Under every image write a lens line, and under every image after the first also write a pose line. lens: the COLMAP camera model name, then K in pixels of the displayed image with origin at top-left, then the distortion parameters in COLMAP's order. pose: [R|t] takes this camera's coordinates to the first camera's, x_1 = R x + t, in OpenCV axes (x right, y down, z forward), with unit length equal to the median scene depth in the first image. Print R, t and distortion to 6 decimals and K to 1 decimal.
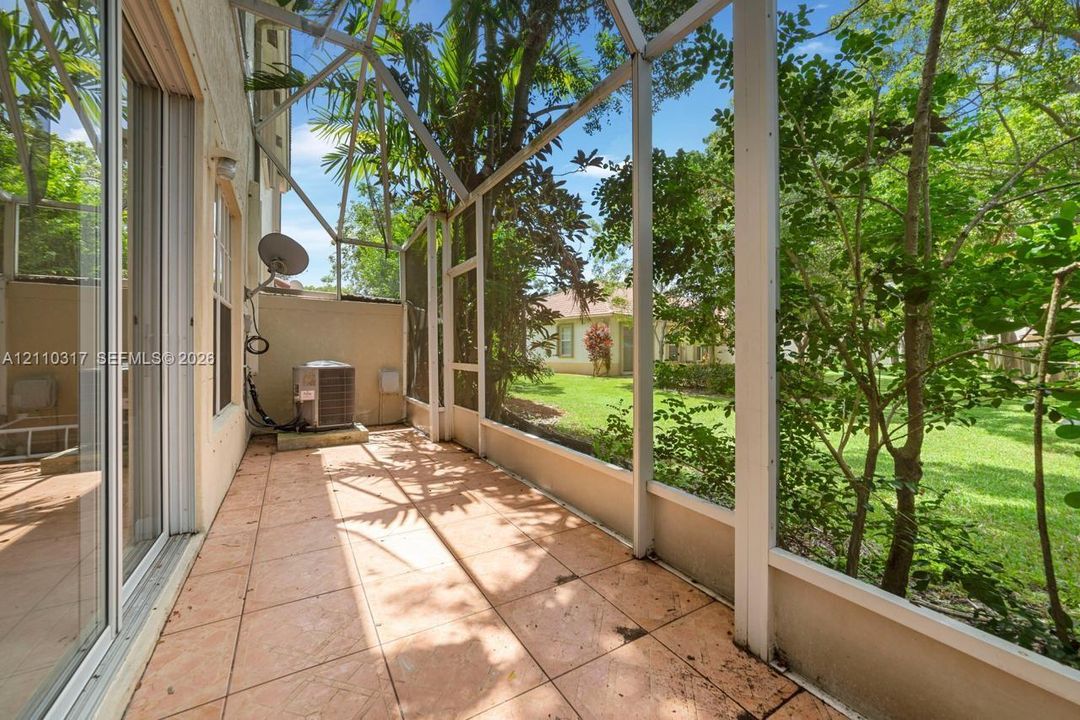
lens RADIAL K [[391.4, 0, 539.1], [0, 391.4, 359.7], [0, 0, 1]] dist [-0.003741, 0.000038]
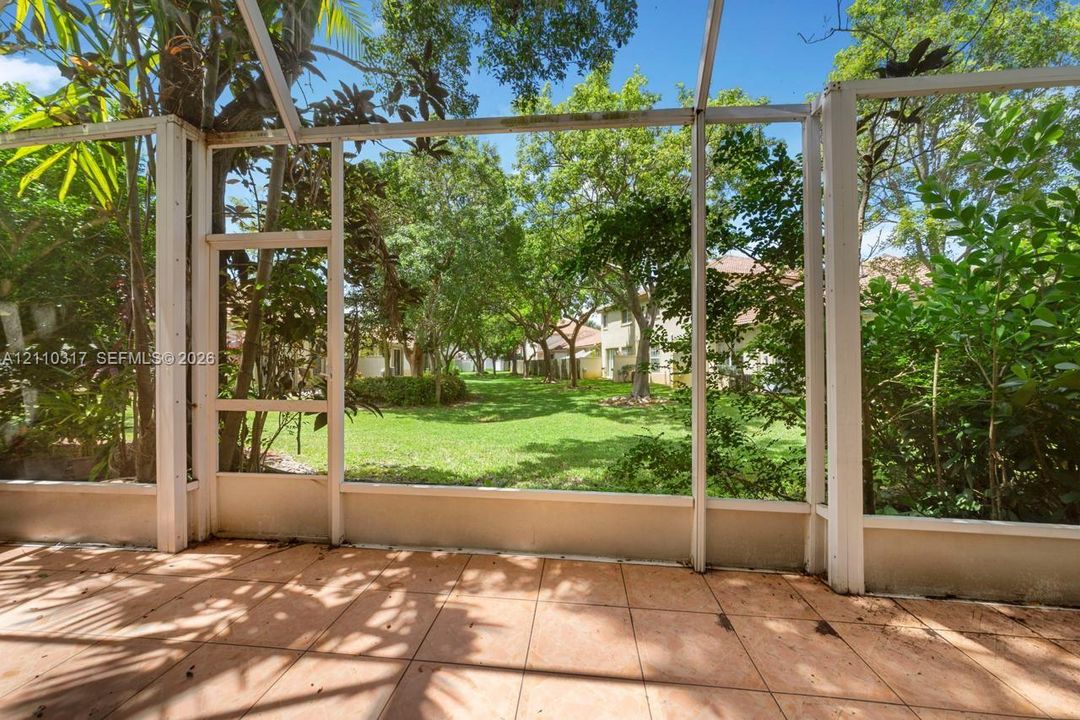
lens RADIAL K [[391.4, 0, 538.9], [0, 391.4, 362.6], [0, 0, 1]] dist [-0.003741, 0.000038]
pose [[0.620874, -0.014650, 0.783773, -0.643460], [0.018894, 0.999815, 0.003721, -0.064300], [-0.783683, 0.012498, 0.621036, 0.500901]]
